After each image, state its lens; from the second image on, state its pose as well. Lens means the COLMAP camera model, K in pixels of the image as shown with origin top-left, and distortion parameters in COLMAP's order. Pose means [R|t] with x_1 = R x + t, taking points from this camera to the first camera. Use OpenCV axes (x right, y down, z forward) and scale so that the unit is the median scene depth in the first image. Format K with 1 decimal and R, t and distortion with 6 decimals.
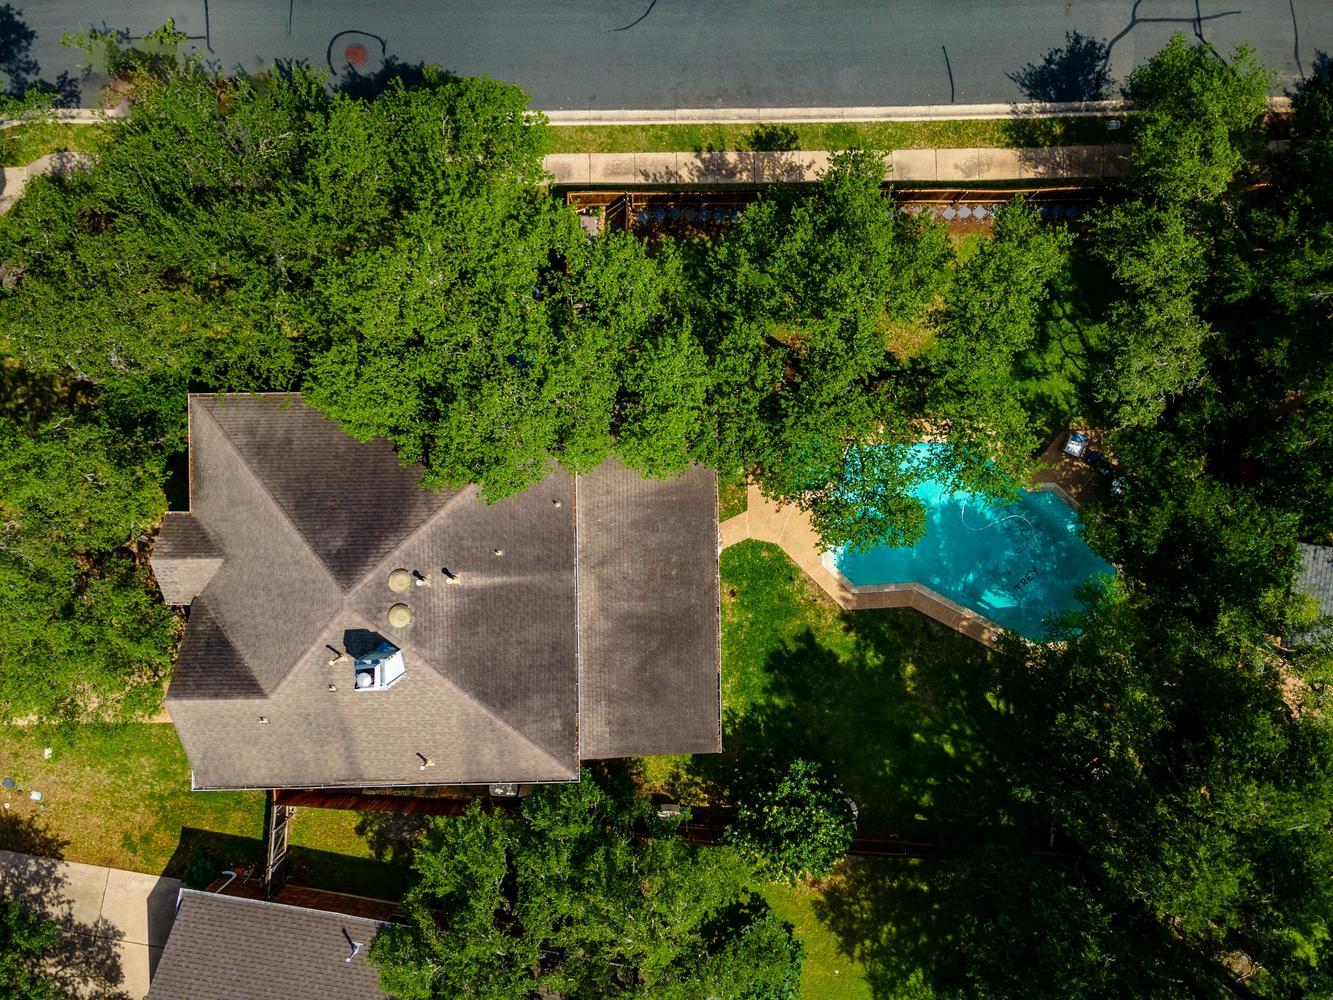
lens RADIAL K [[923.5, 0, 666.5], [0, 923.5, 500.0], [0, 0, 1]] dist [0.003025, -0.000584]
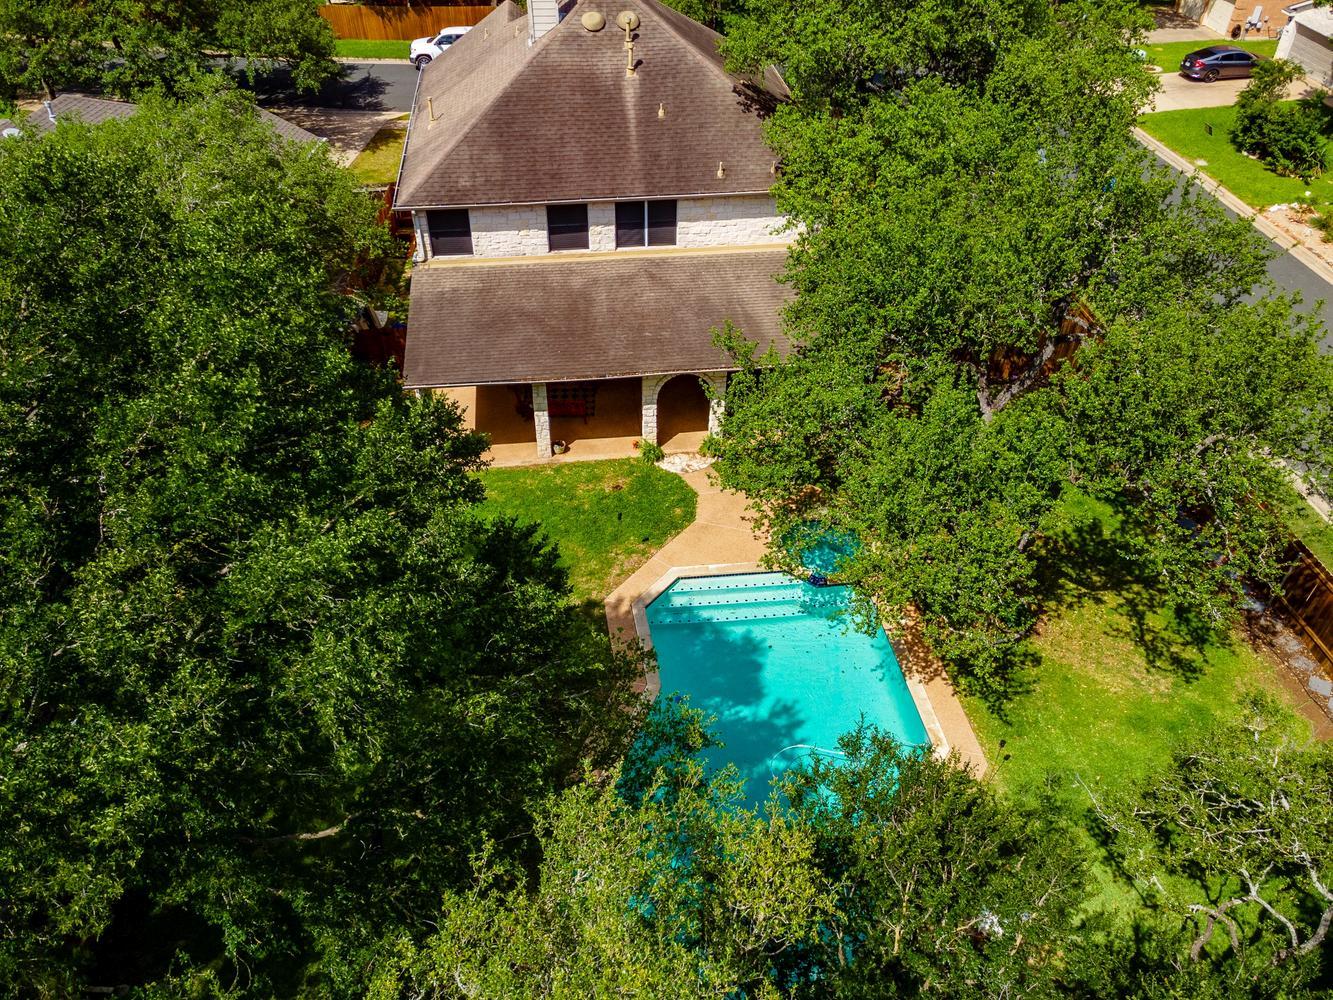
lens RADIAL K [[923.5, 0, 666.5], [0, 923.5, 500.0], [0, 0, 1]] dist [0.003025, -0.000584]
pose [[0.105413, 0.666341, -0.738158, 0.748511], [-0.994407, 0.065774, -0.082632, 0.152398], [-0.006509, 0.742740, 0.669548, 0.666554]]
